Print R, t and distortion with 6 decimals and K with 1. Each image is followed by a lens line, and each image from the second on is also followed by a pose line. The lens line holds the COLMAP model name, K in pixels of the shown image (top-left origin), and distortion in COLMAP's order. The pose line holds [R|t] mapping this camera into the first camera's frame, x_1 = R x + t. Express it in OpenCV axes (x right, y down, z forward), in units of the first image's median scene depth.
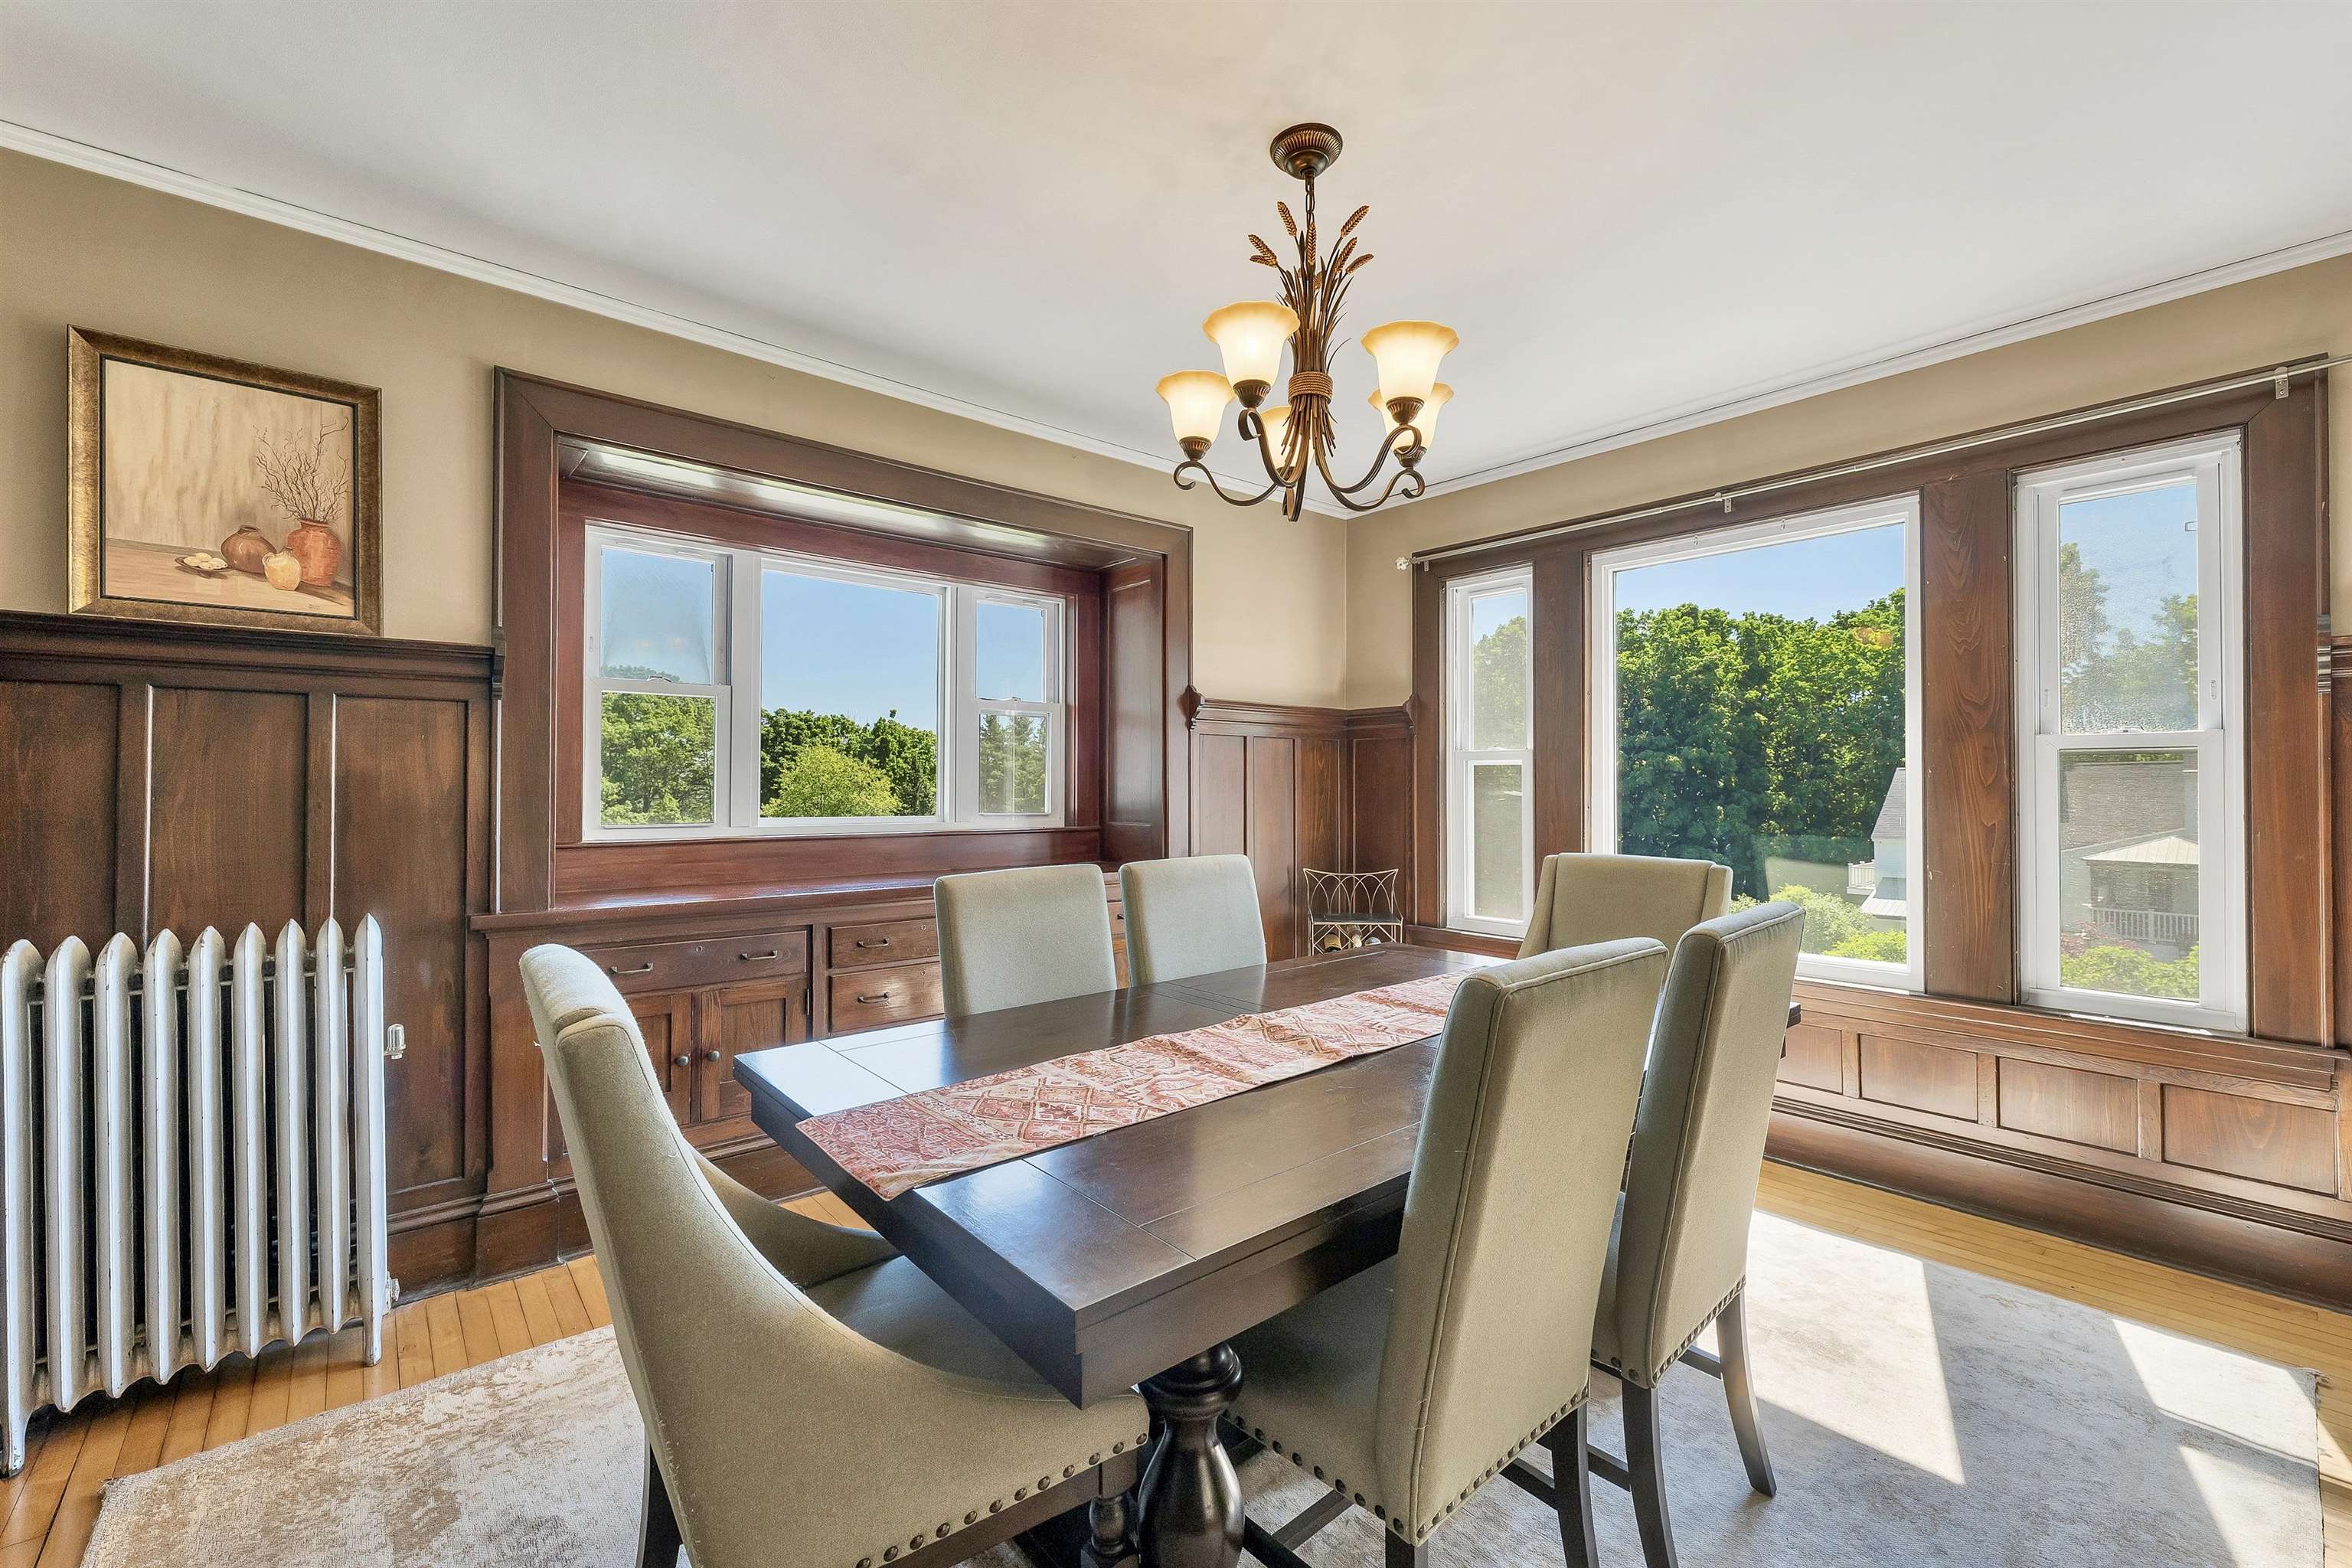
lens RADIAL K [[965.0, 0, 1172.6], [0, 965.0, 777.0], [0, 0, 1]] dist [0.001090, -0.000195]
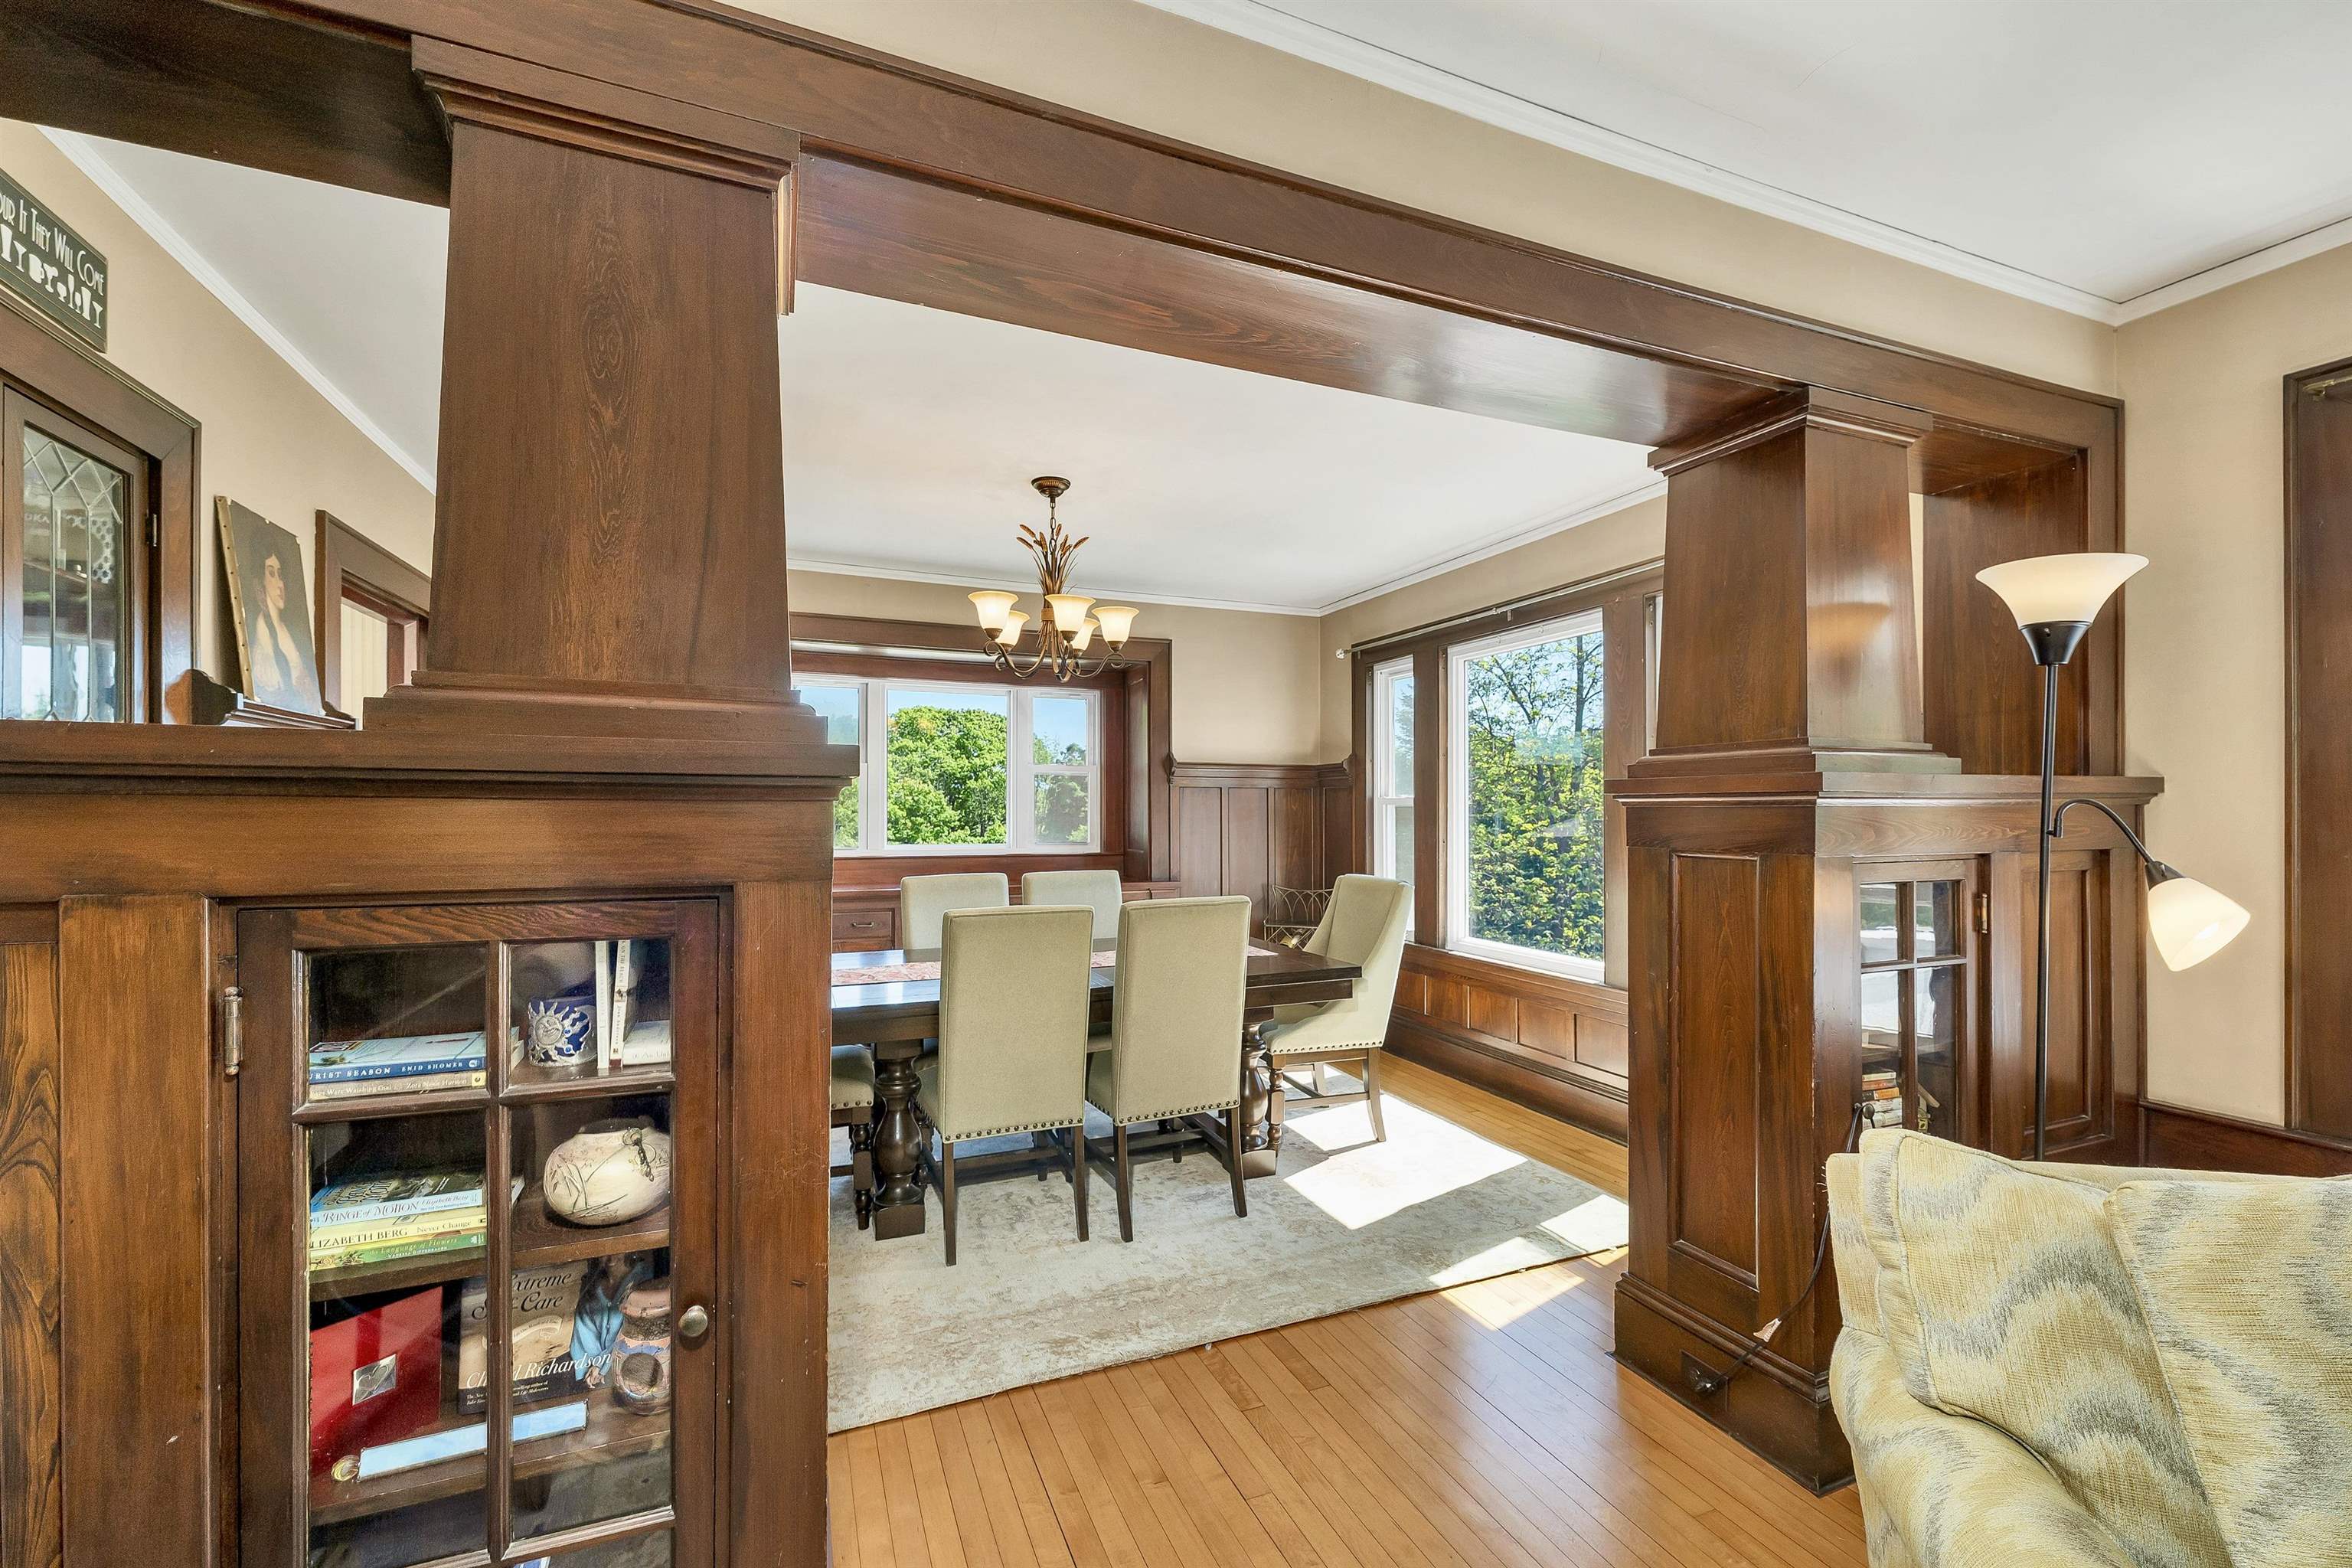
lens RADIAL K [[965.0, 0, 1177.5], [0, 965.0, 805.4], [0, 0, 1]] dist [0.001090, -0.000195]
pose [[0.954525, -0.003515, -0.298109, 0.432284], [0.003800, 0.999993, 0.000376, -0.018082], [0.298105, -0.001491, 0.954532, -0.325705]]
